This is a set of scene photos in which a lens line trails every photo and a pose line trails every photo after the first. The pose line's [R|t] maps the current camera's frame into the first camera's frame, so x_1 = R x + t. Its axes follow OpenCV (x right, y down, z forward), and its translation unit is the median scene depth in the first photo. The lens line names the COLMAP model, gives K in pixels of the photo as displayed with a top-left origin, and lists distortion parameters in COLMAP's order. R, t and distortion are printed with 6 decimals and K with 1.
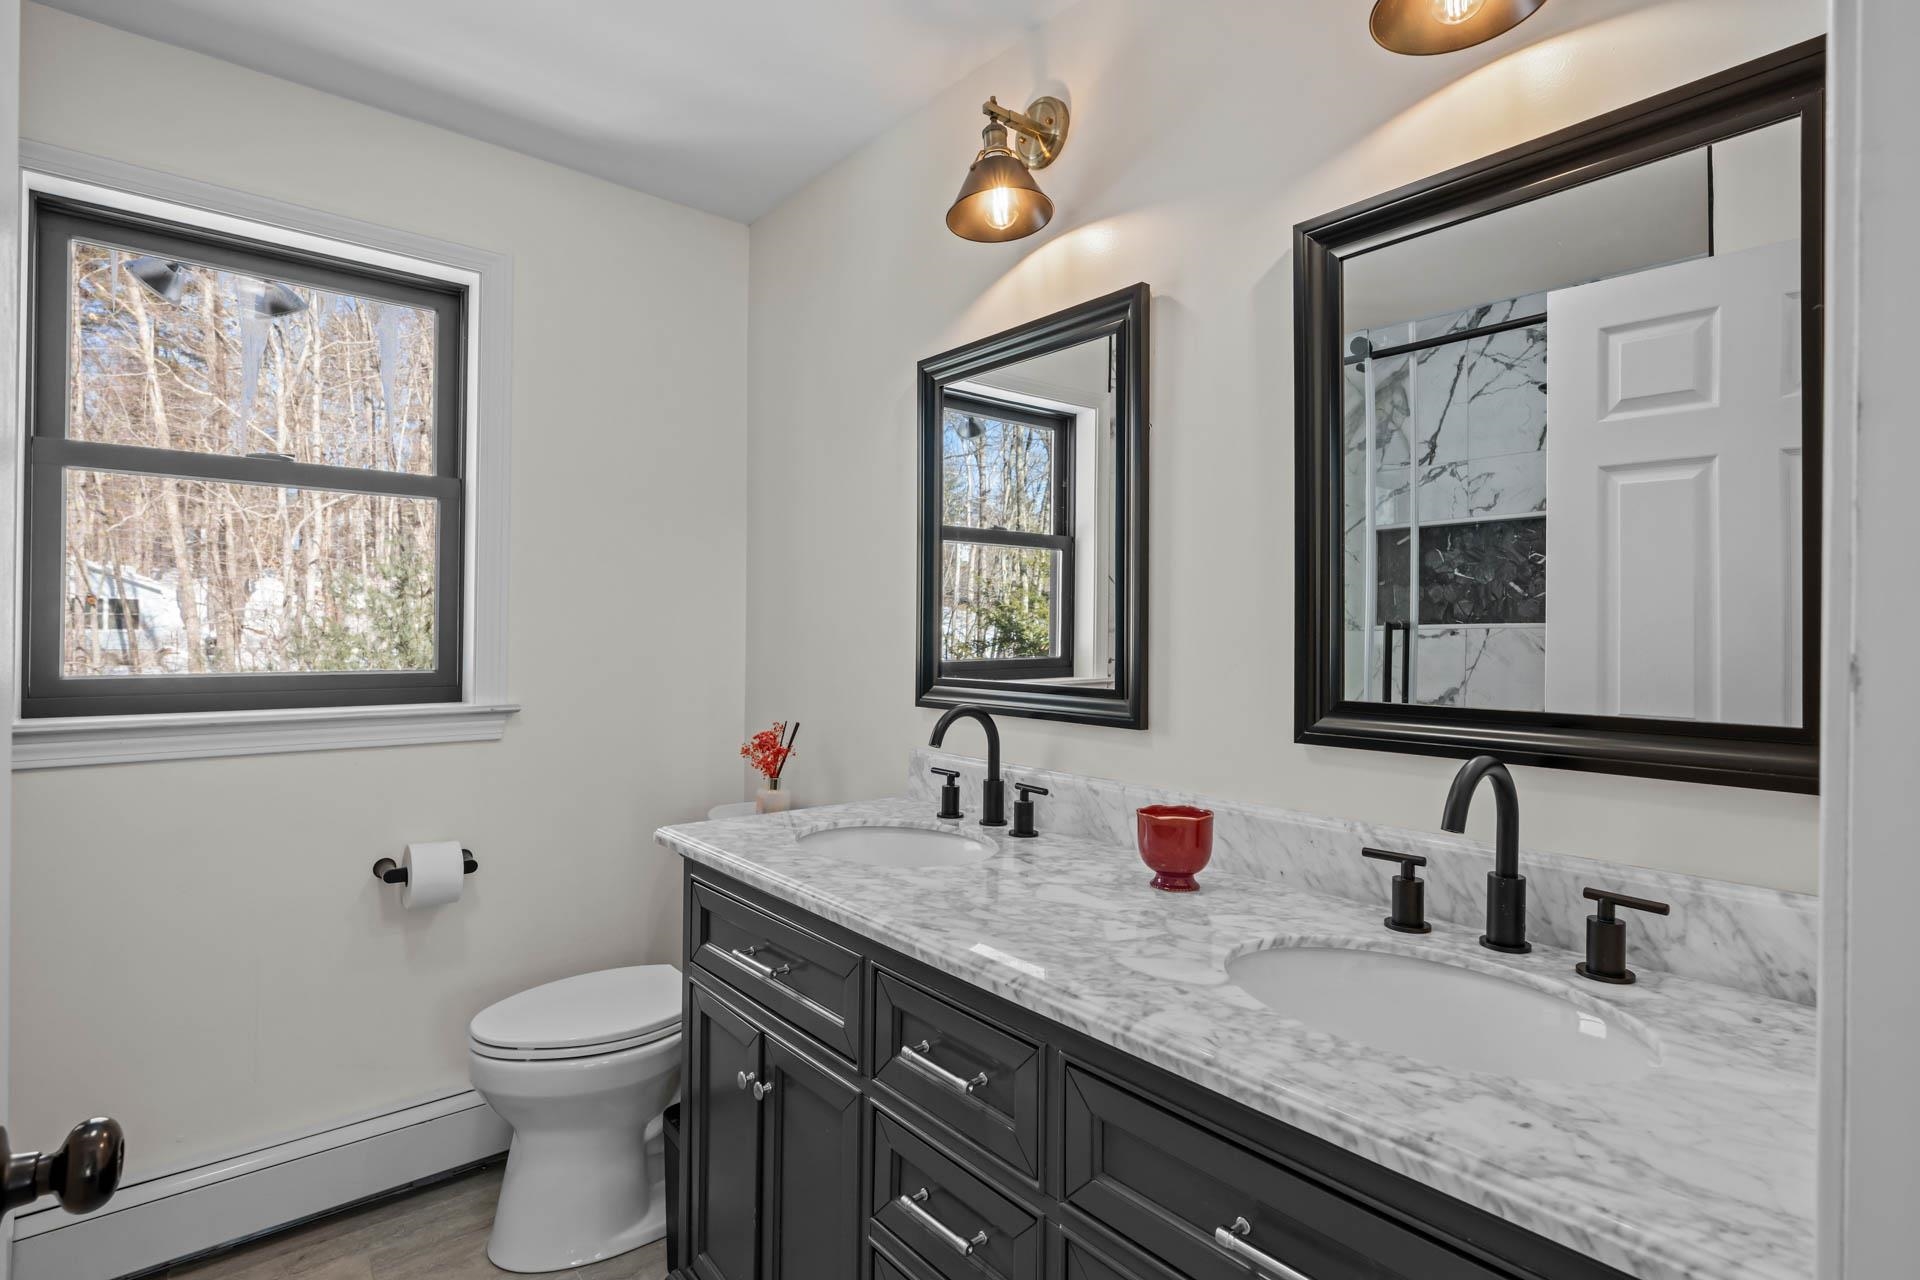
lens RADIAL K [[931.7, 0, 964.1], [0, 931.7, 627.9], [0, 0, 1]] dist [-0.000476, -0.000140]
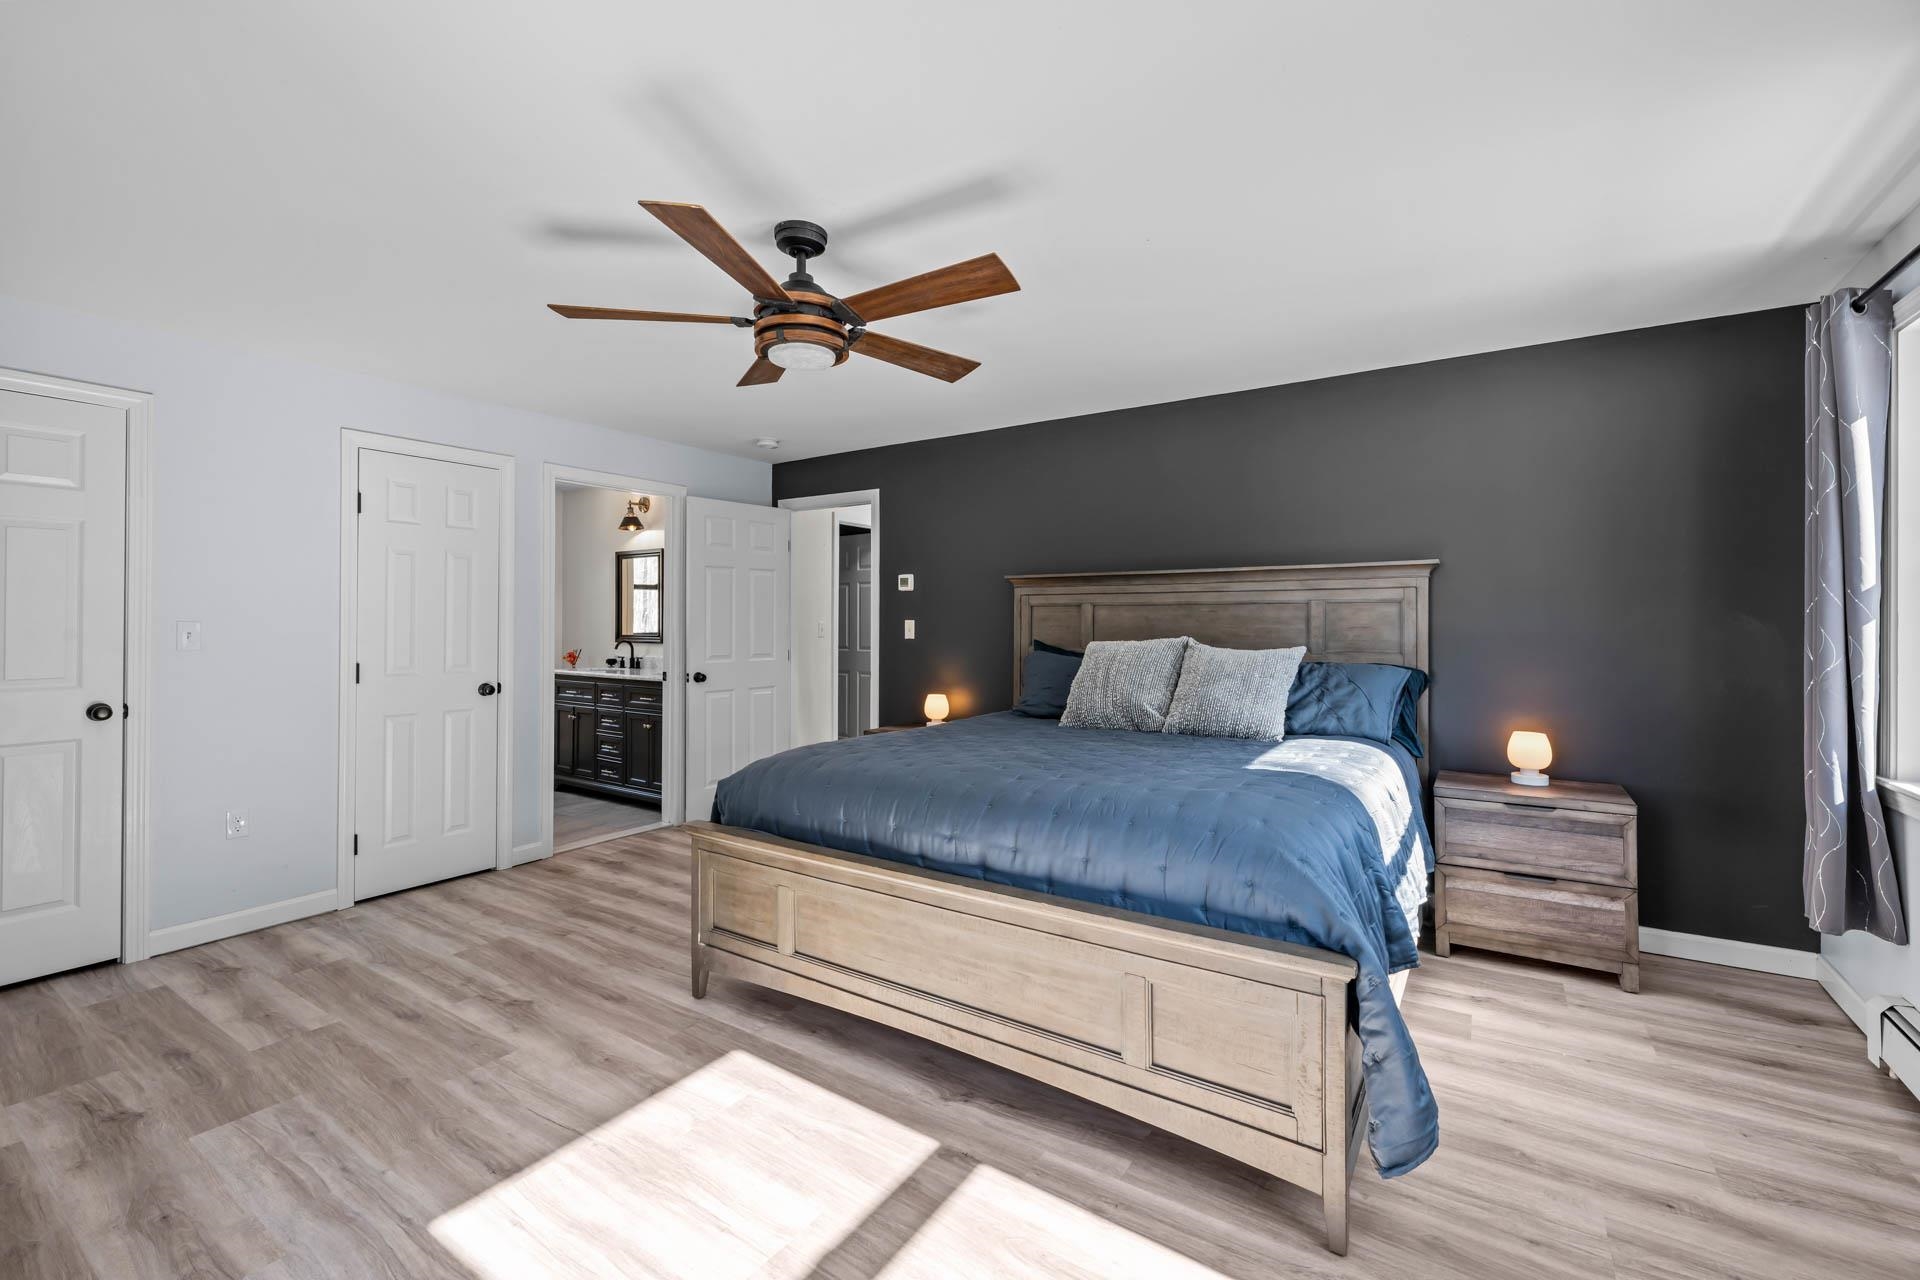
lens RADIAL K [[778.6, 0, 953.1], [0, 778.6, 625.5], [0, 0, 1]] dist [-0.000041, 0.000178]
pose [[0.960357, -0.002352, 0.278763, 0.452312], [0.001556, 0.999994, 0.003076, 0.008972], [-0.278769, -0.002520, 0.960355, -2.832232]]
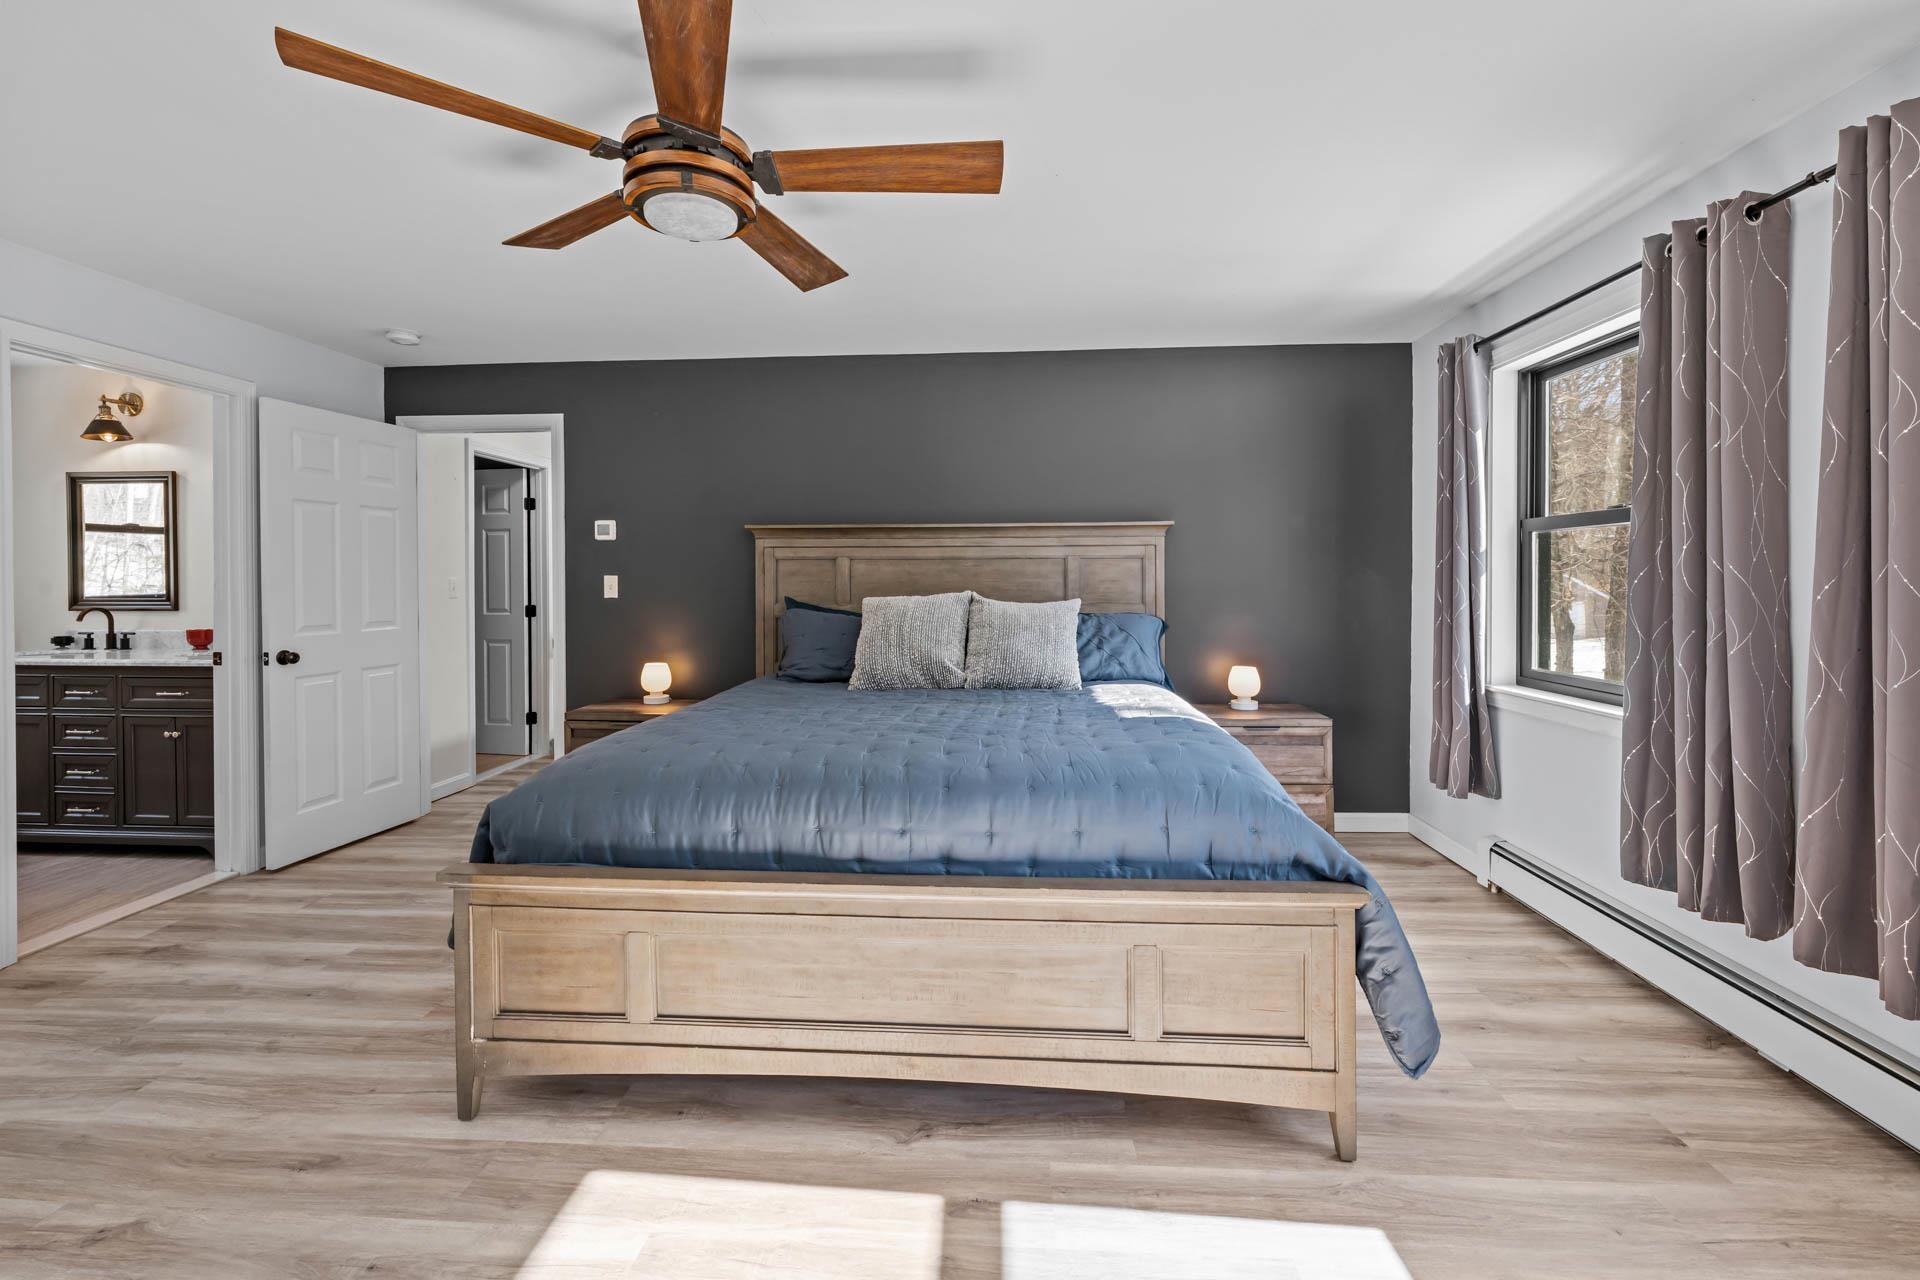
lens RADIAL K [[778.6, 0, 935.3], [0, 778.6, 591.5], [0, 0, 1]] dist [-0.000041, 0.000178]
pose [[0.704582, -0.016178, 0.709438, 0.120973], [0.005722, 0.999837, 0.017118, 0.011686], [-0.709599, -0.008002, 0.704560, -2.439468]]
